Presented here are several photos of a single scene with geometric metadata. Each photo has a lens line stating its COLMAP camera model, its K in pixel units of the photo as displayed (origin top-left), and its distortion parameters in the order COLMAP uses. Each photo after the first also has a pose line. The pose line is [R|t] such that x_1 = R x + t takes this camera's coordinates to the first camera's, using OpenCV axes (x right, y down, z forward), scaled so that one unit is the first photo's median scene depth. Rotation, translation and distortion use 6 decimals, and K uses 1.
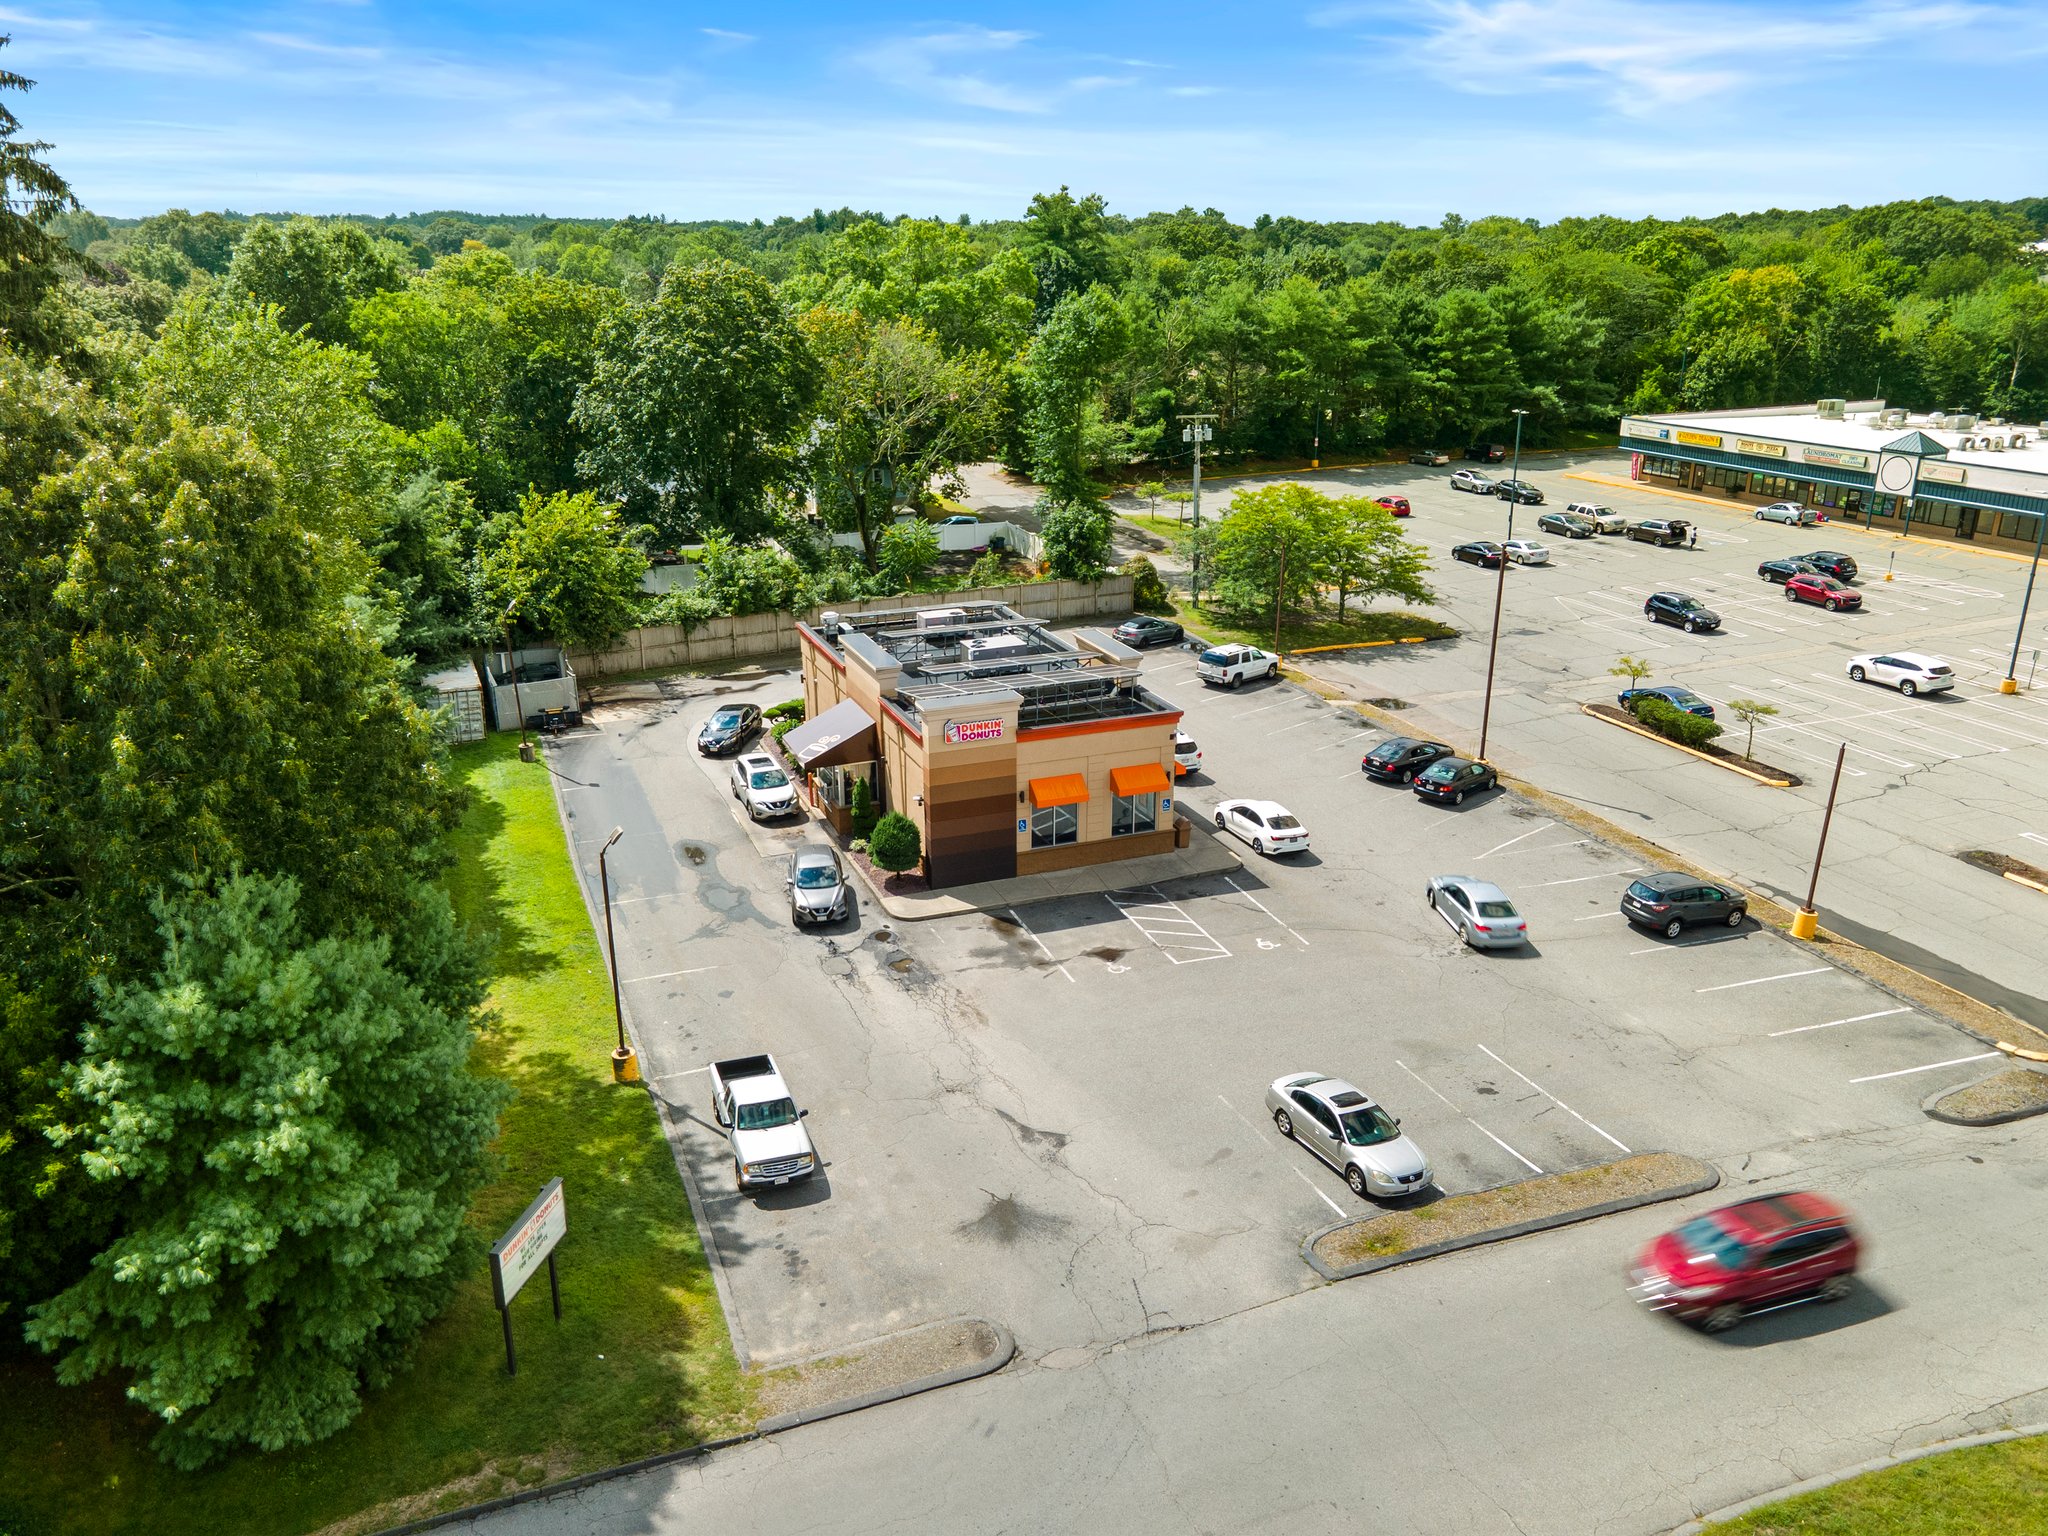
lens RADIAL K [[1509.1, 0, 1024.0], [0, 1509.1, 768.0], [0, 0, 1]] dist [0.035633, 0.000141]
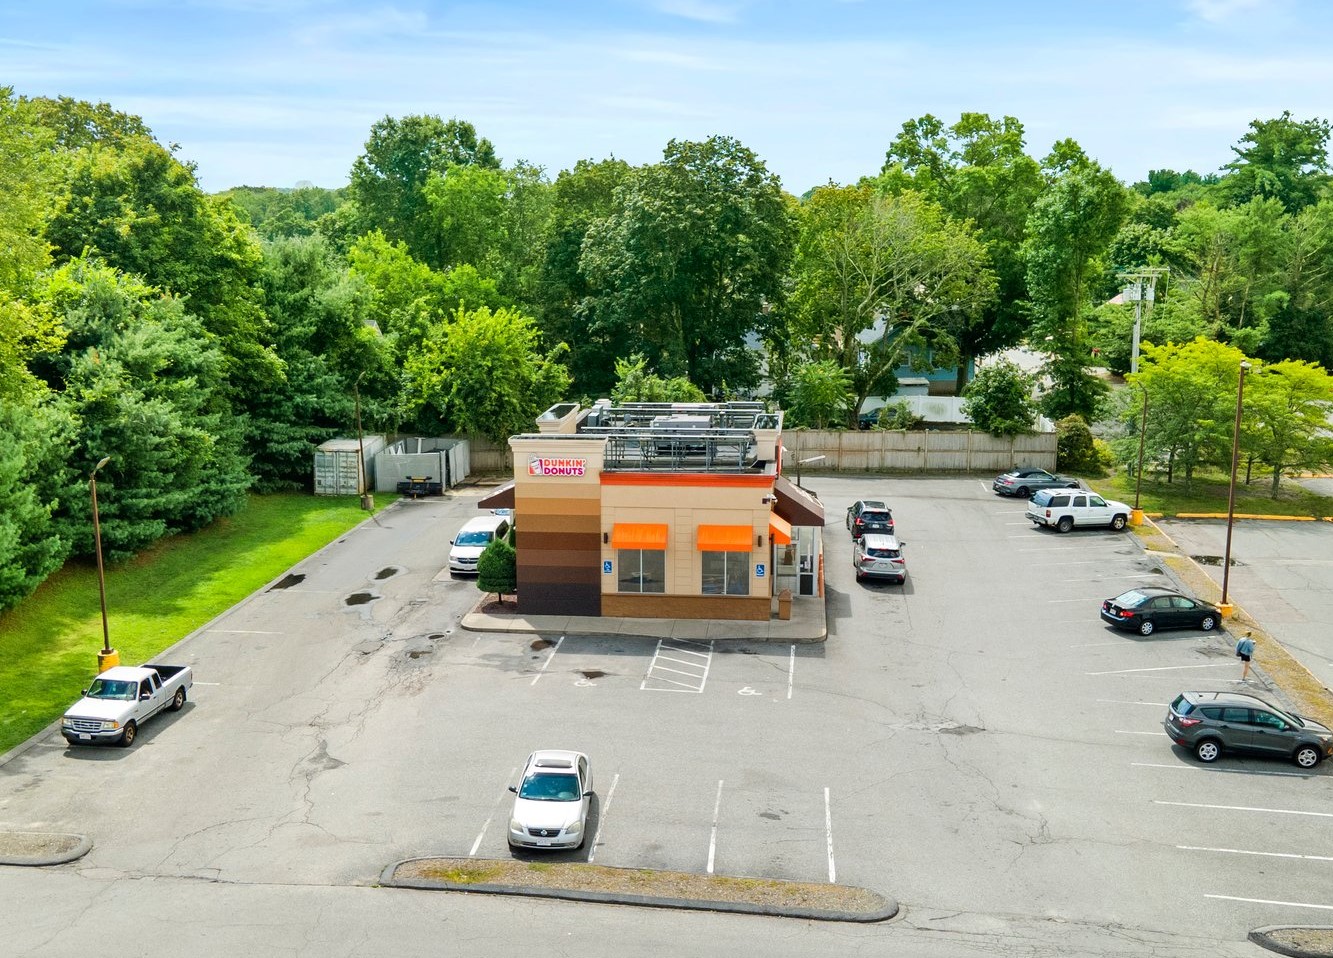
lens RADIAL K [[1479.0, 0, 655.7], [0, 1479.0, 514.7], [0, 0, 1]] dist [0.024272, 0.004316]
pose [[0.888800, 0.090185, -0.449334, 0.478205], [-0.149696, 0.983799, -0.098646, 0.096618], [0.433158, 0.154940, 0.887901, 0.087761]]
